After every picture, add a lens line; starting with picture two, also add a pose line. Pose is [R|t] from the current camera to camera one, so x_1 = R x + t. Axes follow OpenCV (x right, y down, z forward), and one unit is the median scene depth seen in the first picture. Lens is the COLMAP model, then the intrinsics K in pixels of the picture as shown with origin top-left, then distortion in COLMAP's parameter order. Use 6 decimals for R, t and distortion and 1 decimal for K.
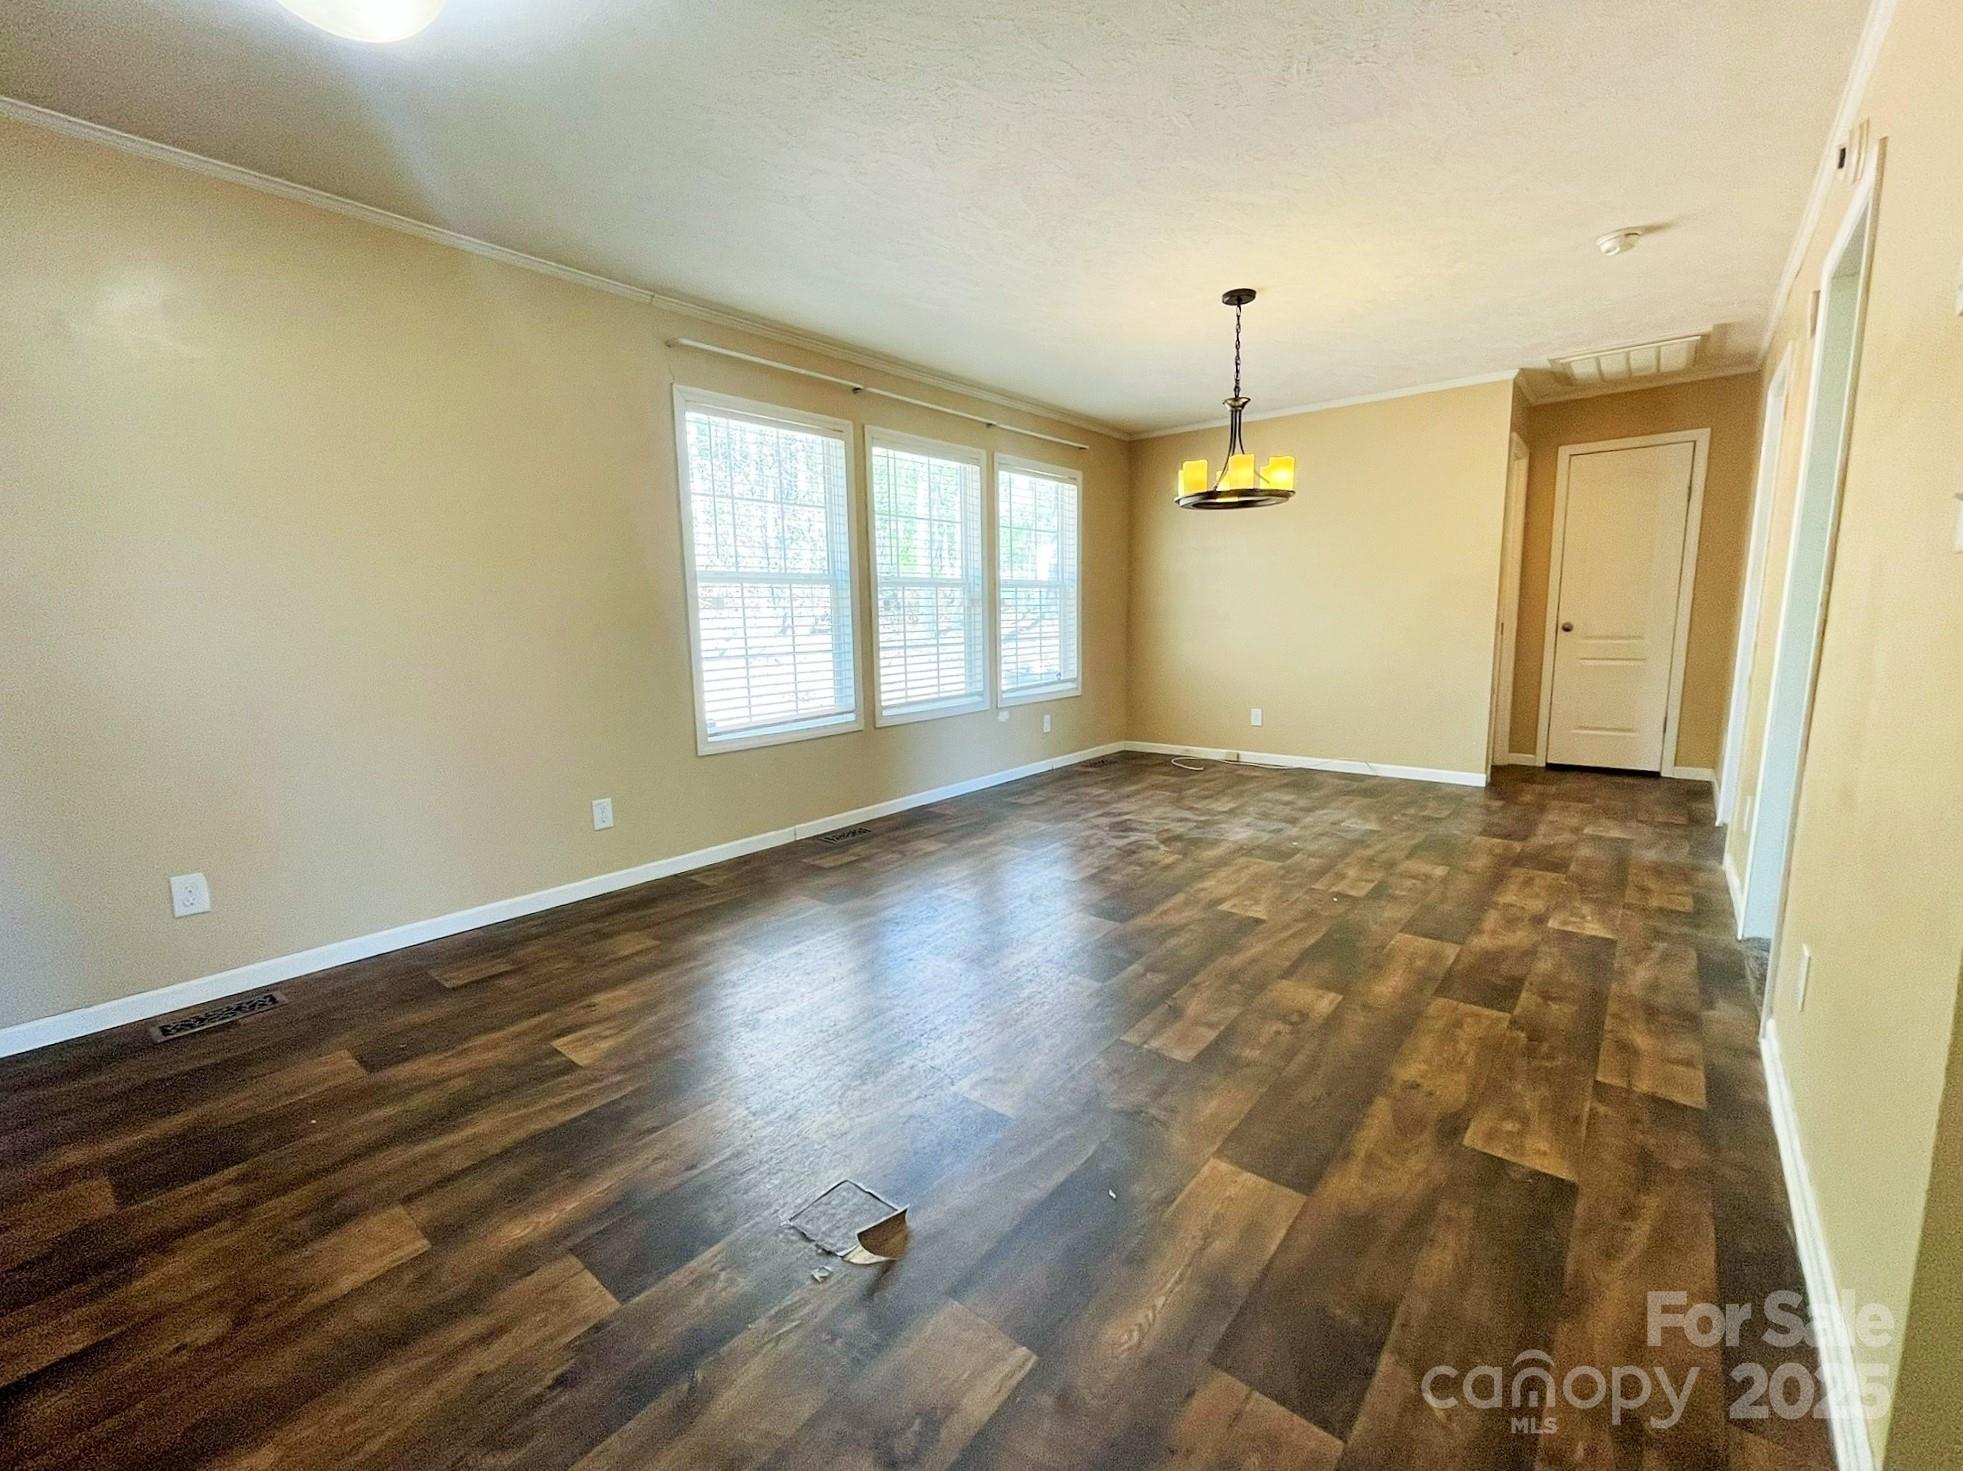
lens RADIAL K [[793.8, 0, 1028.9], [0, 793.8, 733.7], [0, 0, 1]] dist [0.000377, 0.000124]
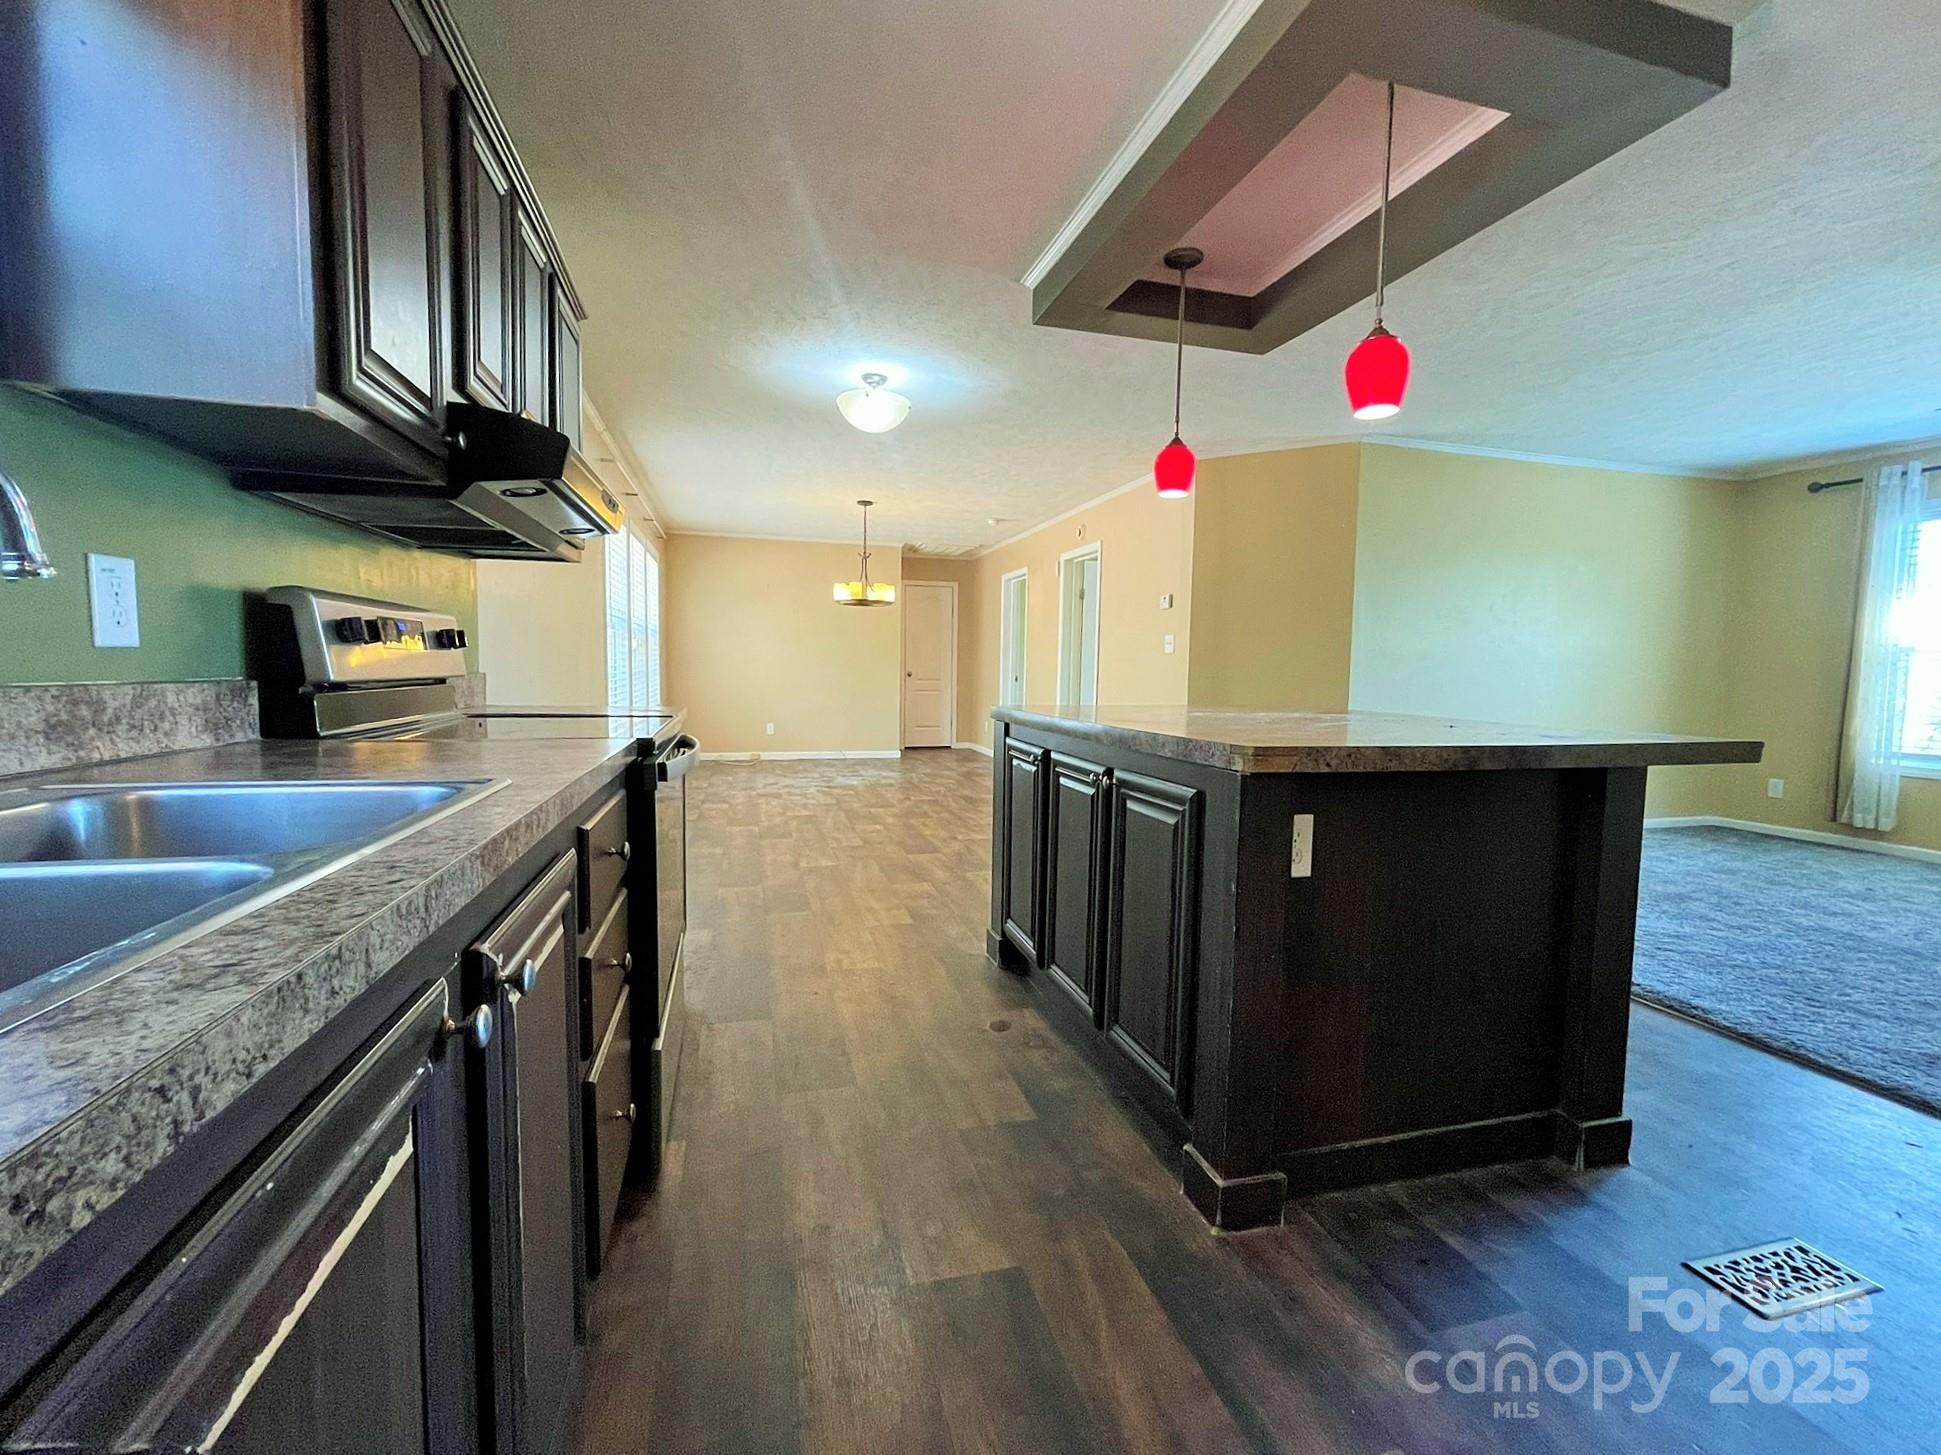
lens RADIAL K [[772.7, 0, 968.8], [0, 772.7, 736.4], [0, 0, 1]] dist [0.000679, -0.000100]
pose [[0.592662, -0.042674, 0.804320, -0.831858], [0.087623, 0.996085, -0.011716, 0.054107], [-0.800671, 0.077421, 0.594081, -0.220089]]
